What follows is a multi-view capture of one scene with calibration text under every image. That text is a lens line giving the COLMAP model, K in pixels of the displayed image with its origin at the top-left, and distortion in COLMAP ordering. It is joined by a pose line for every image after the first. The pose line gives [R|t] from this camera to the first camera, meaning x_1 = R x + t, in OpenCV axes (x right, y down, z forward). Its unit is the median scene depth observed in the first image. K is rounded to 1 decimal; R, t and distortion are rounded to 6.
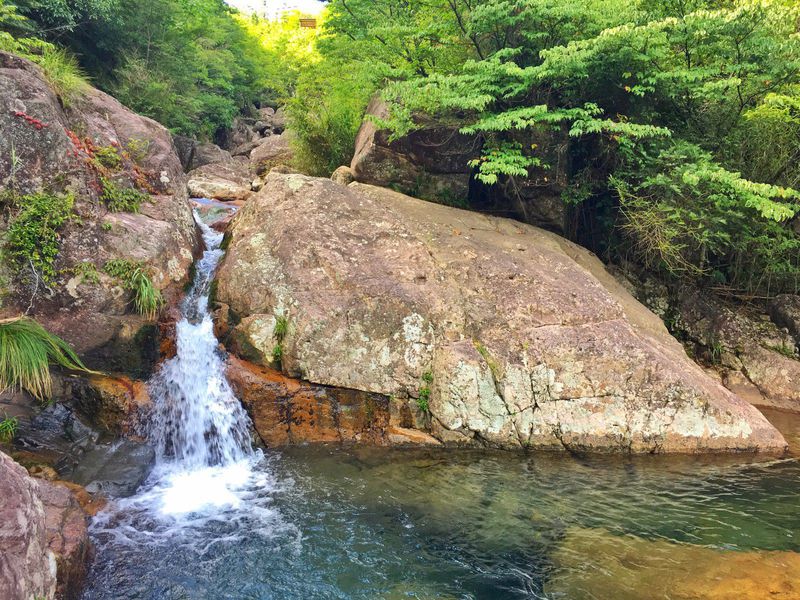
lens RADIAL K [[684.6, 0, 397.4], [0, 684.6, 294.0], [0, 0, 1]] dist [0.081515, -0.121689]
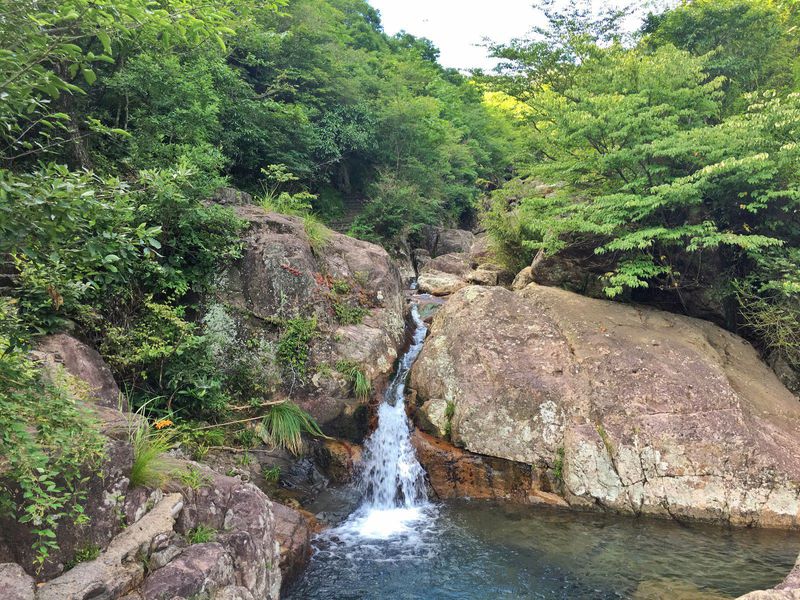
lens RADIAL K [[684.6, 0, 397.4], [0, 684.6, 294.0], [0, 0, 1]] dist [0.081515, -0.121689]
pose [[0.927587, -0.041472, -0.371299, 0.251063], [0.011035, 0.996428, -0.083727, -0.067103], [0.373445, 0.073567, 0.924731, -0.318610]]
